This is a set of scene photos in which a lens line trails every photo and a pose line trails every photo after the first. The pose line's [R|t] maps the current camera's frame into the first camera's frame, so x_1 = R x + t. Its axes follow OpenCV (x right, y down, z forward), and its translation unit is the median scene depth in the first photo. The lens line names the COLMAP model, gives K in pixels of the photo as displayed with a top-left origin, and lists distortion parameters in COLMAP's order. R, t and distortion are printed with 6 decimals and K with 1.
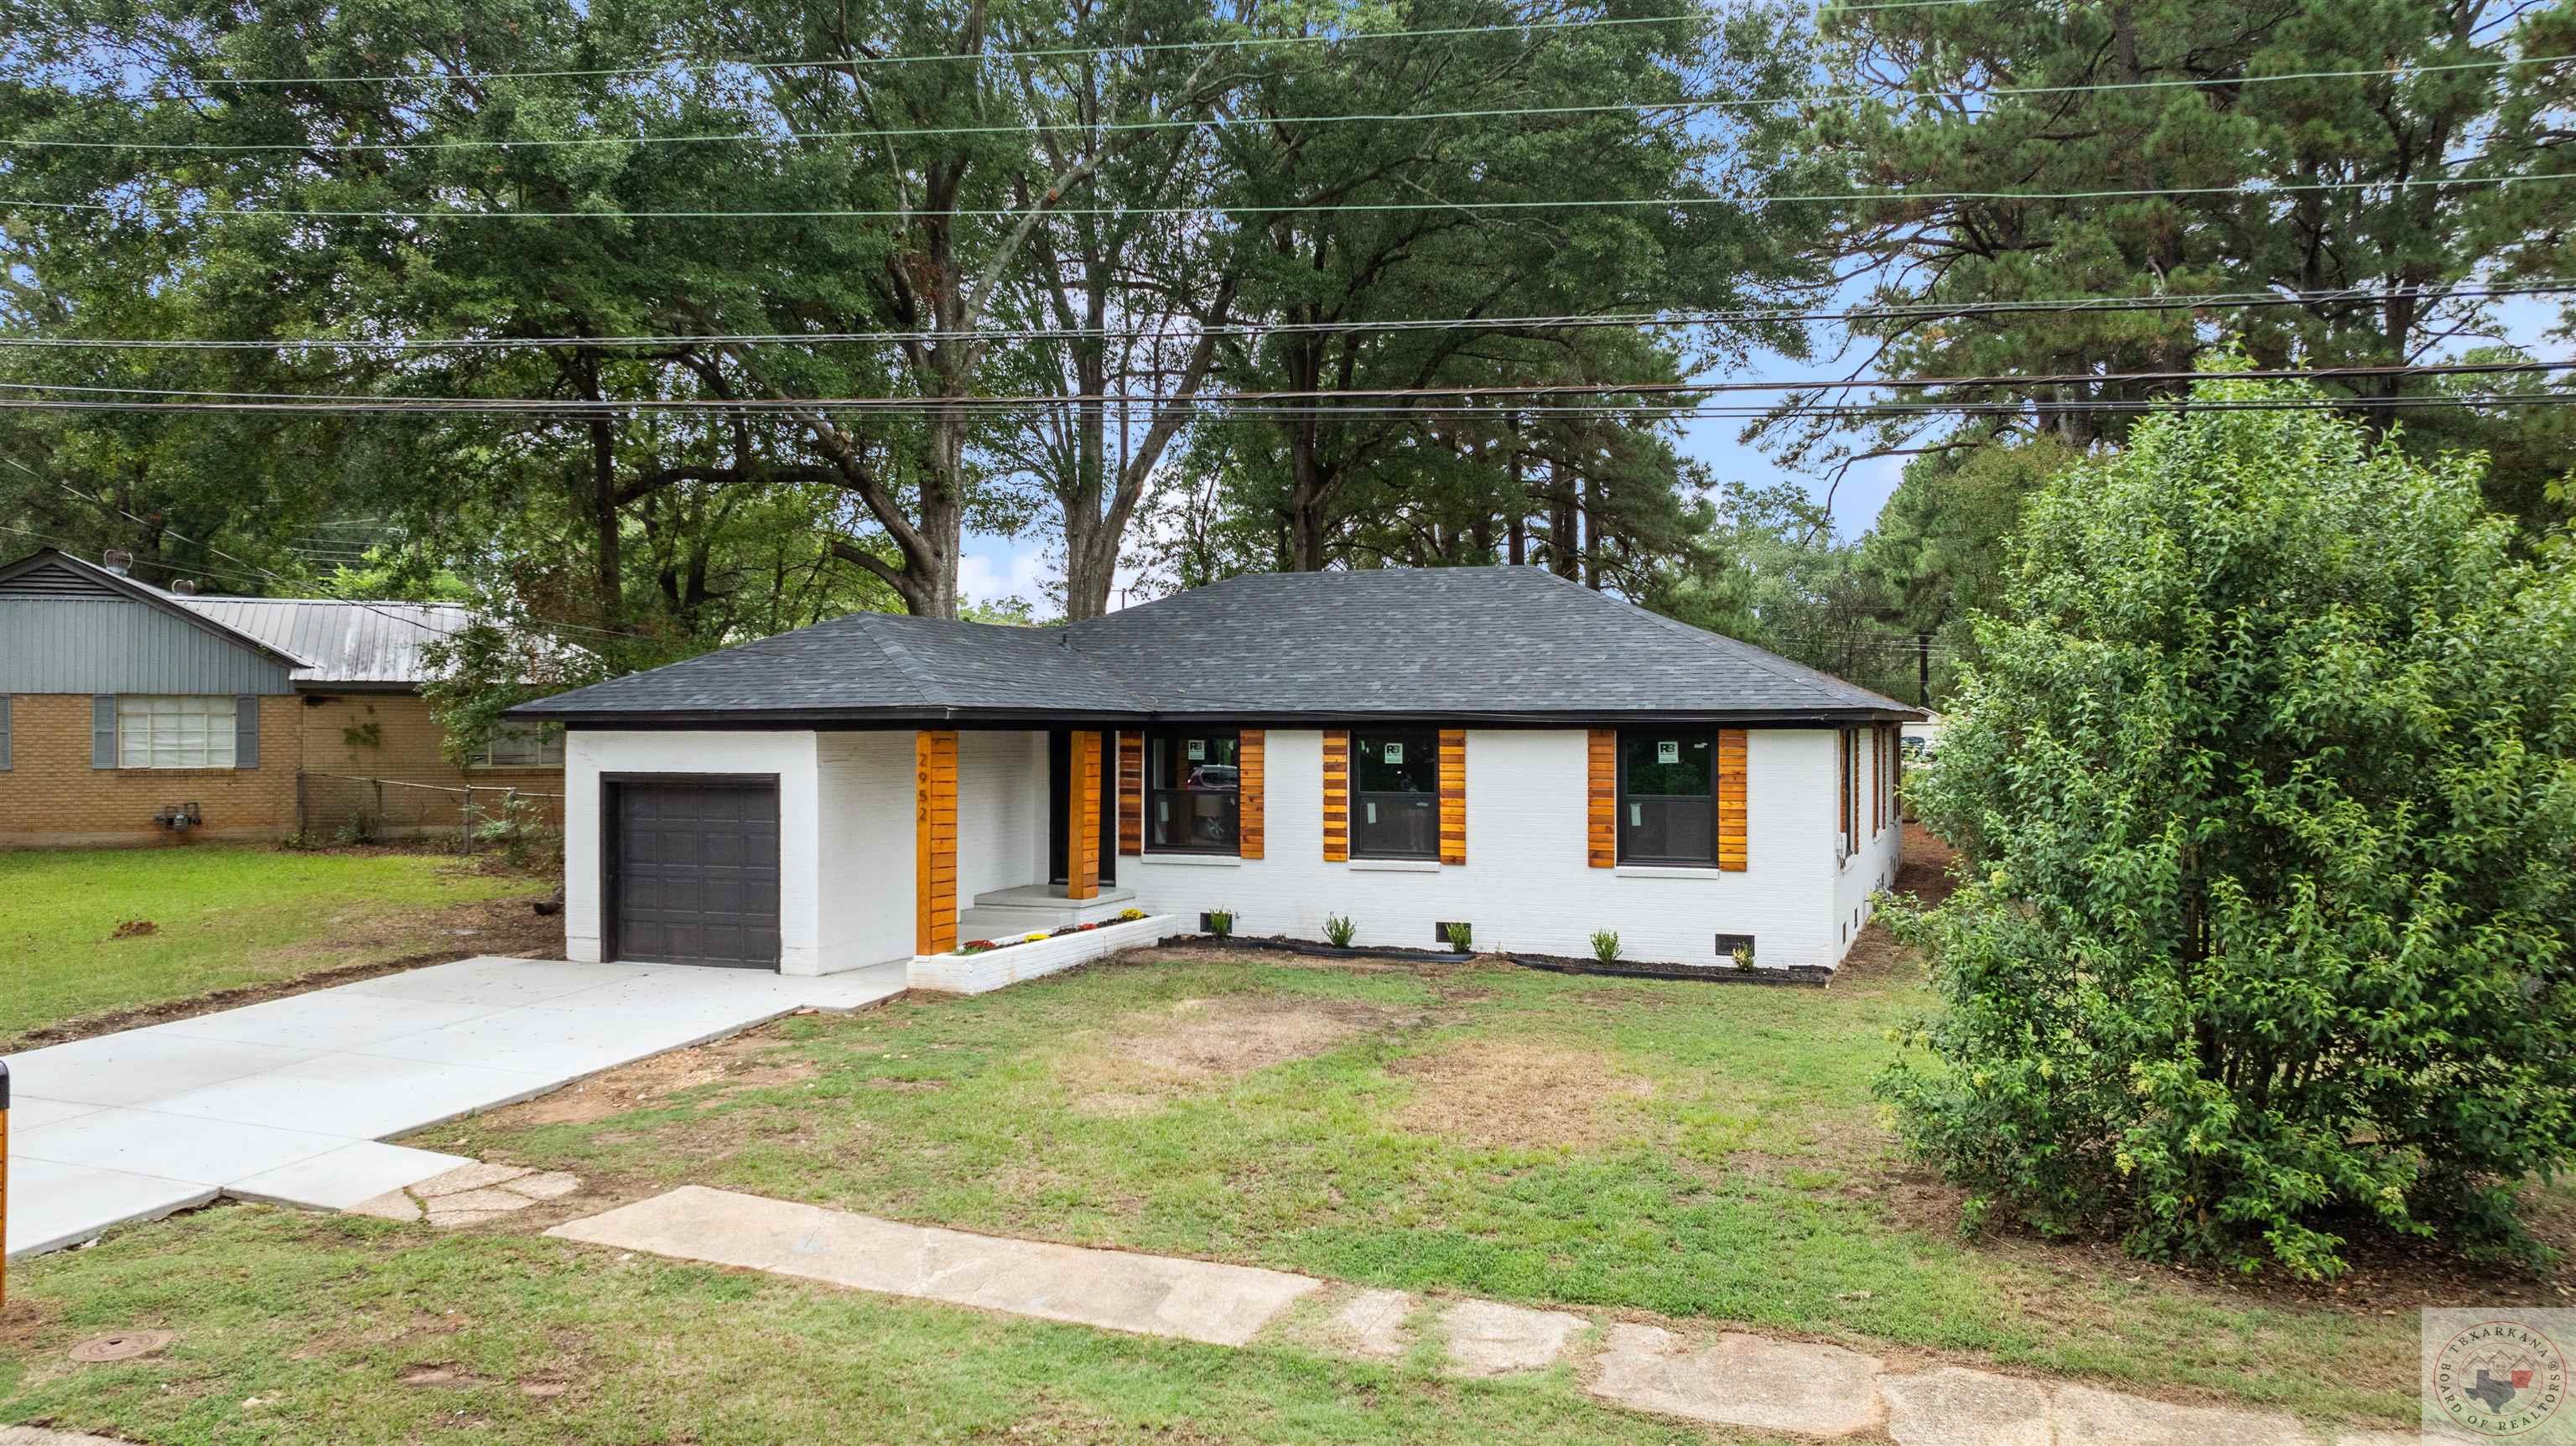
lens RADIAL K [[1832.6, 0, 1288.0], [0, 1832.6, 723.0], [0, 0, 1]] dist [-0.024868, 0.002256]
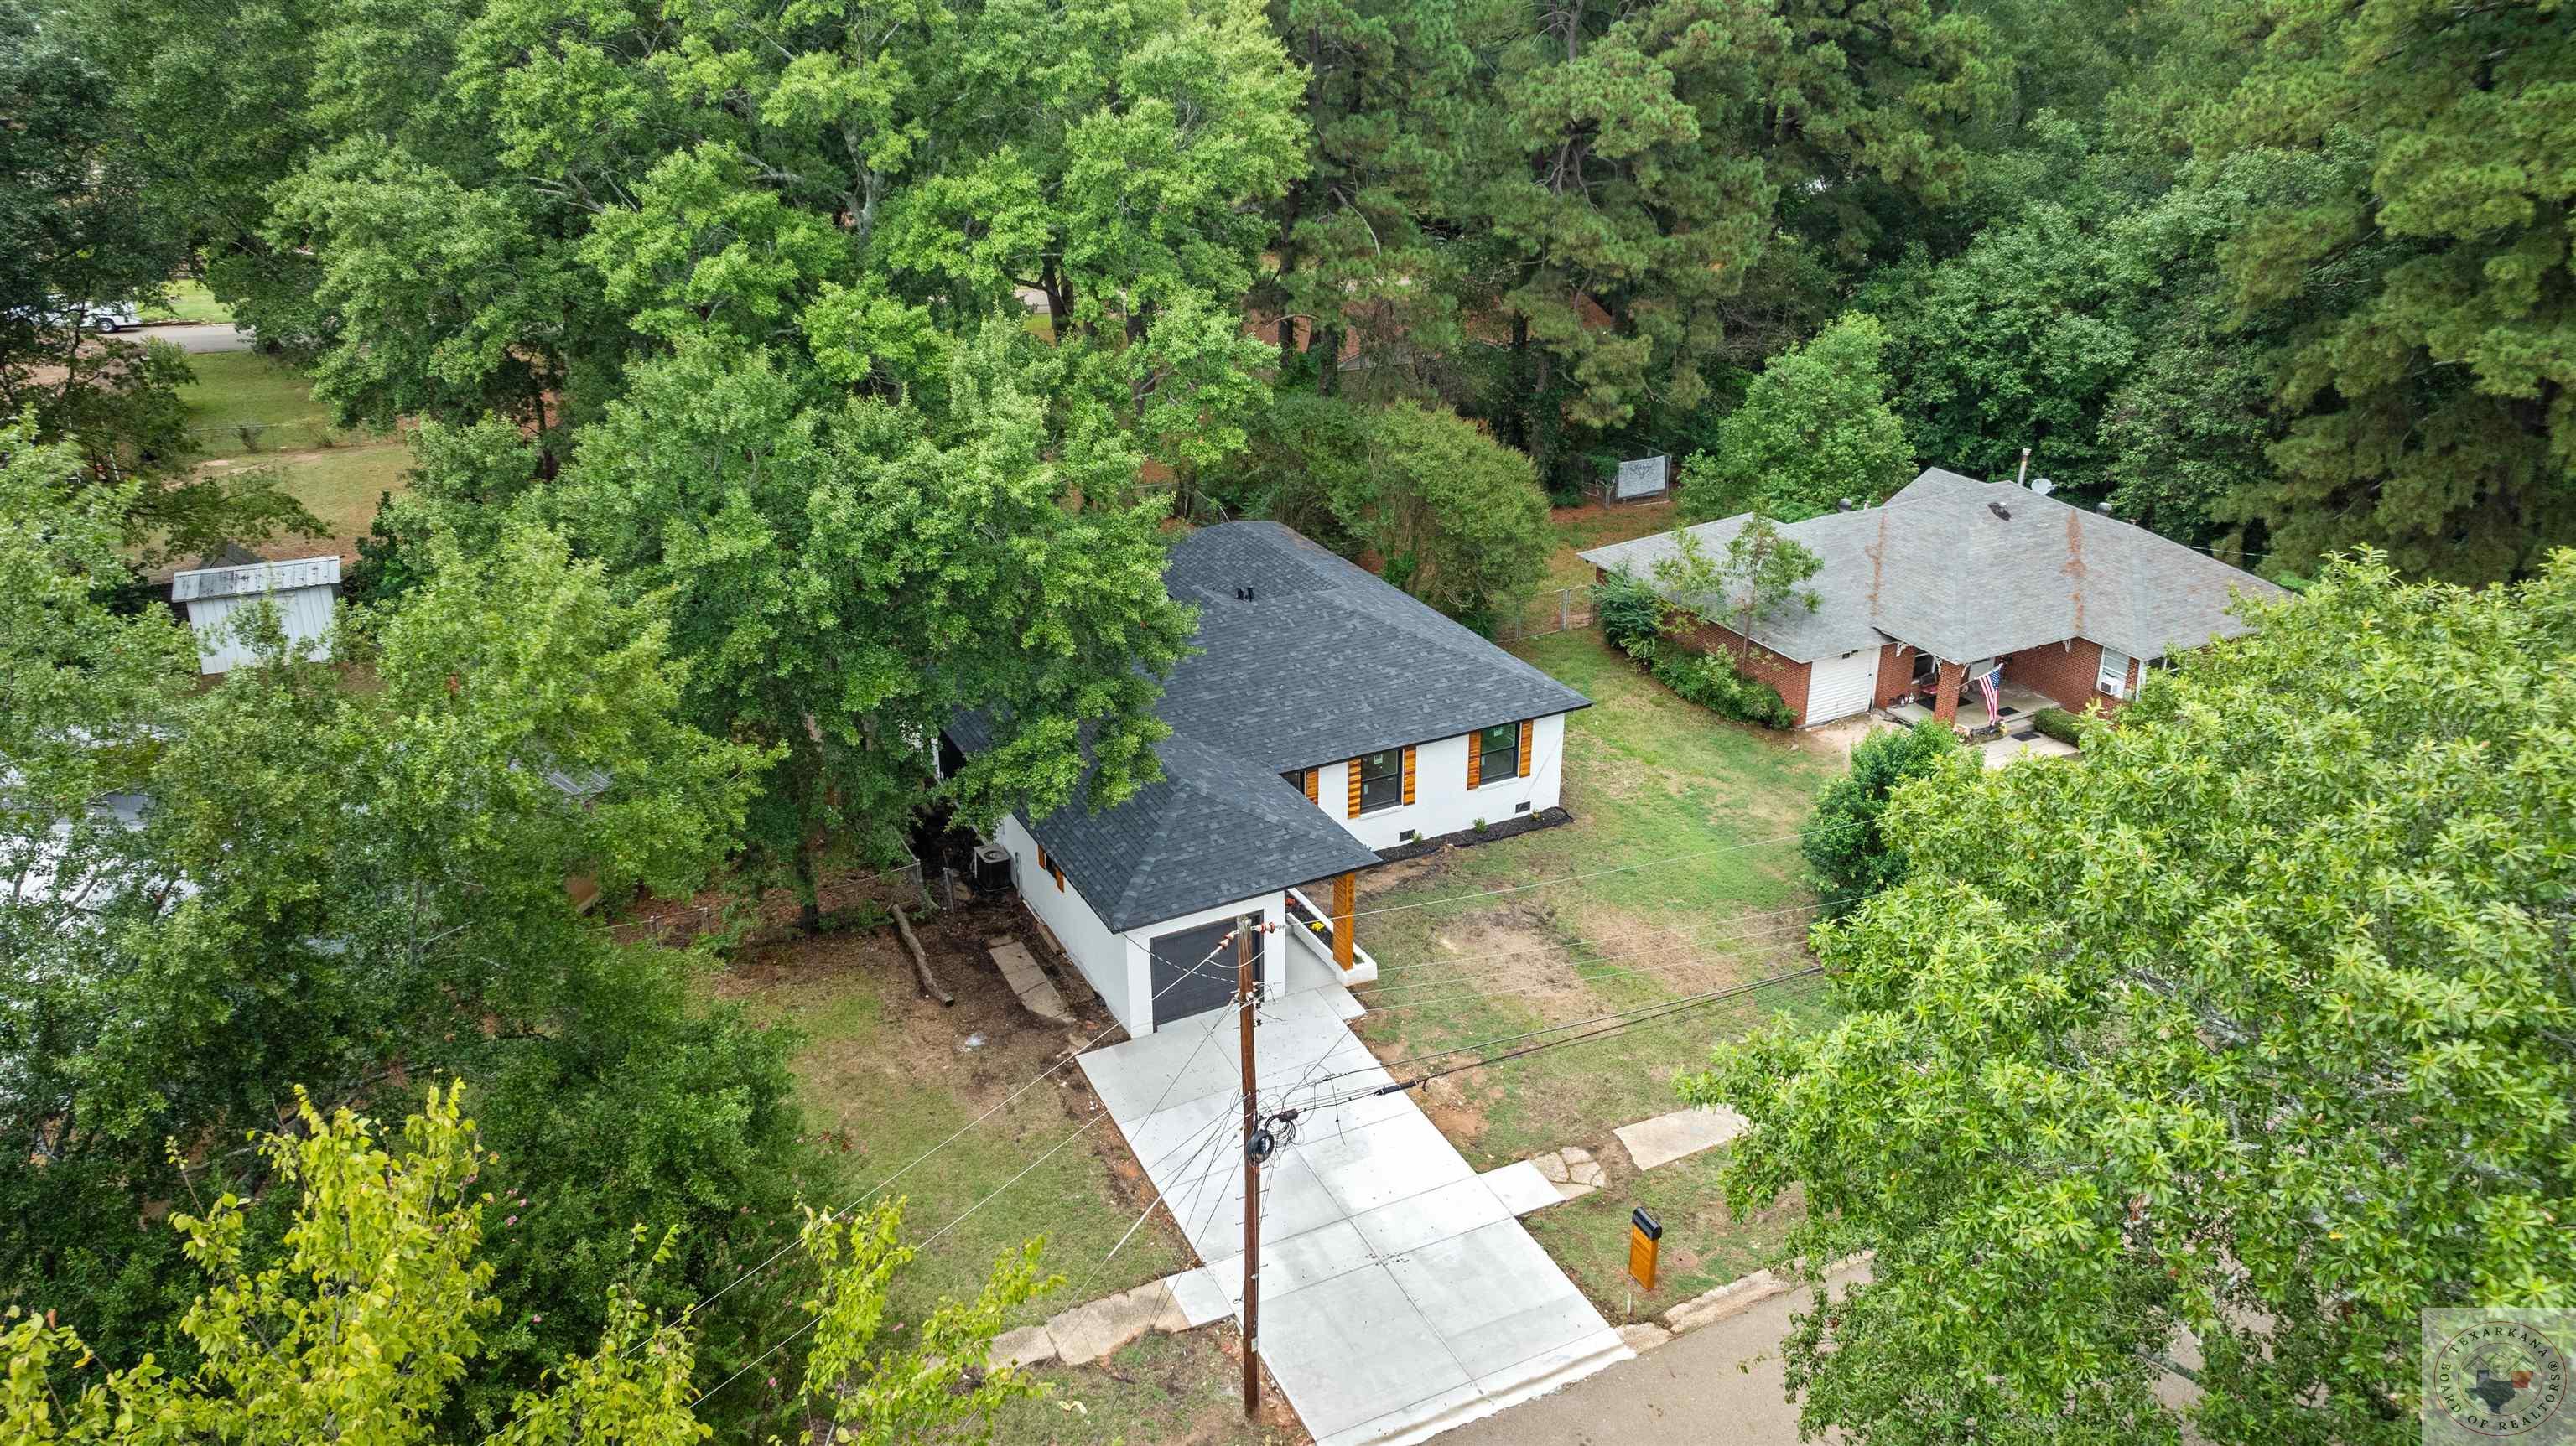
lens RADIAL K [[1800.8, 0, 1288.0], [0, 1800.8, 723.0], [0, 0, 1]] dist [-0.056384, 0.066078]
pose [[0.663042, -0.302092, 0.684920, -1.346636], [0.004645, 0.916599, 0.399780, -0.809814], [-0.748568, -0.261890, 0.609147, -0.069272]]
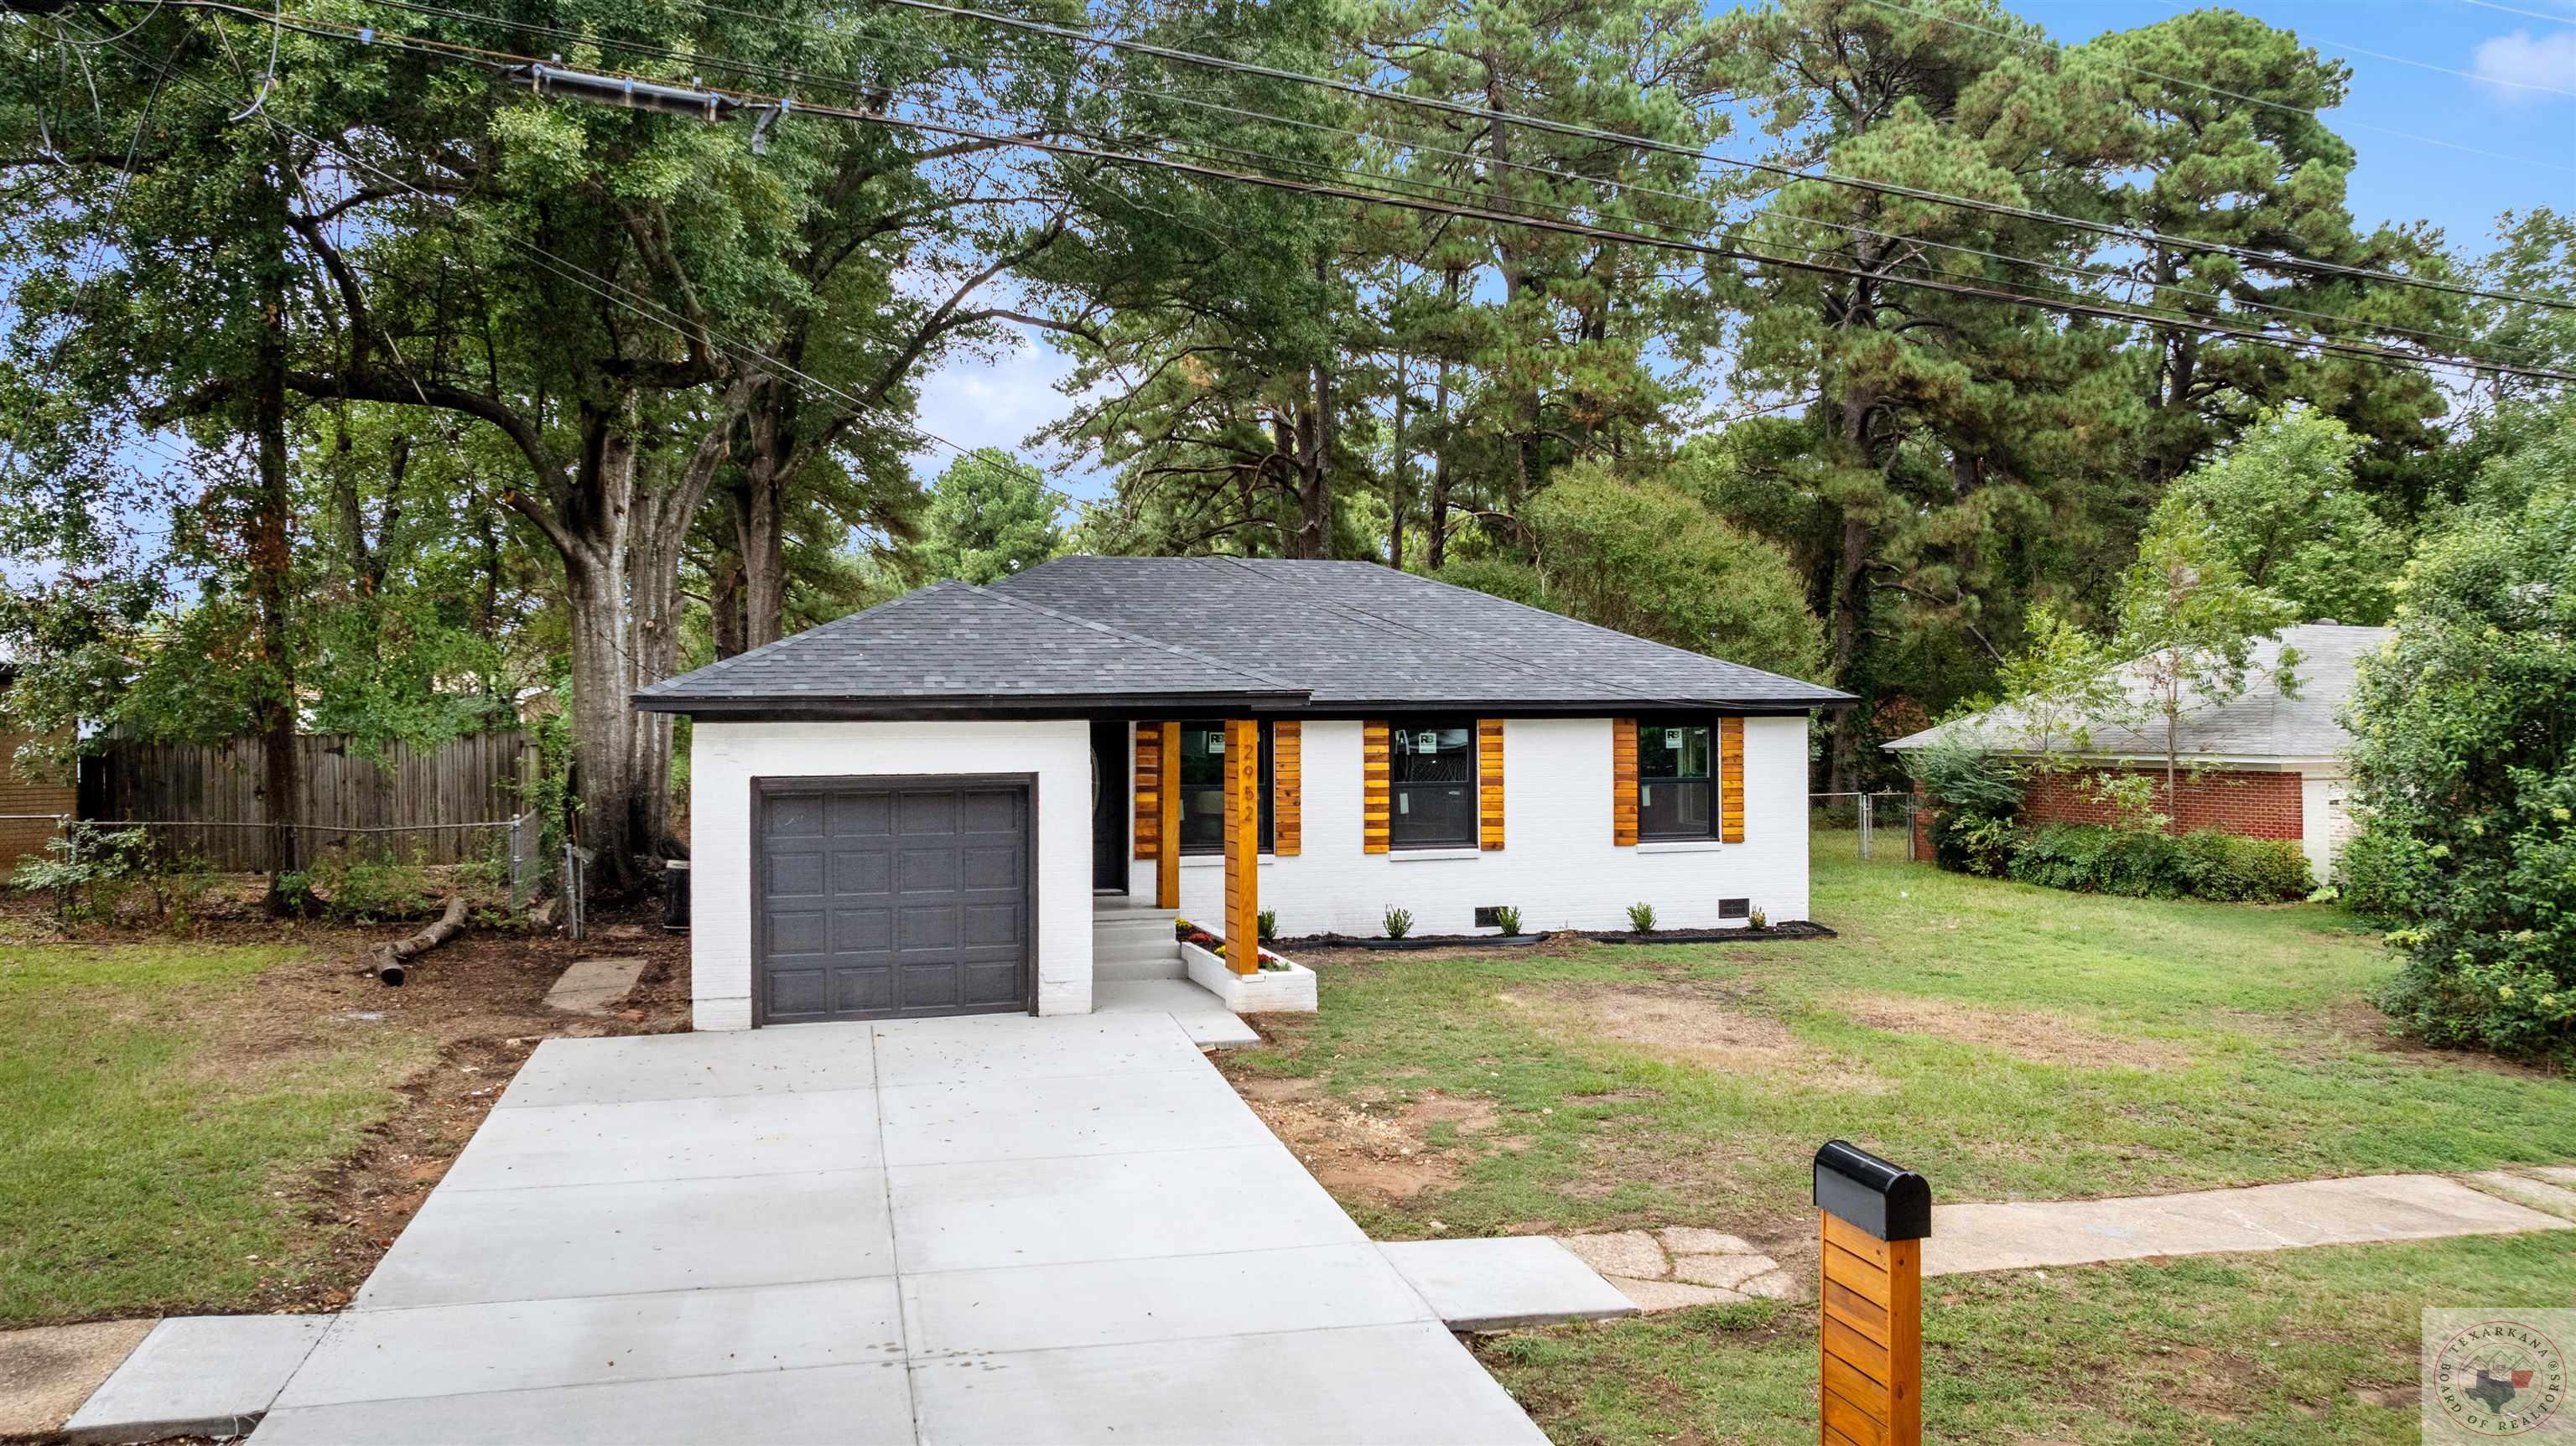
lens RADIAL K [[1828.3, 0, 1297.2], [0, 1828.3, 698.3], [0, 0, 1]] dist [-0.026896, 0.005427]
pose [[0.801133, 0.003922, 0.598473, -0.629371], [0.005817, 0.999880, -0.014338, 0.006289], [-0.598458, 0.014968, 0.801014, 0.251175]]
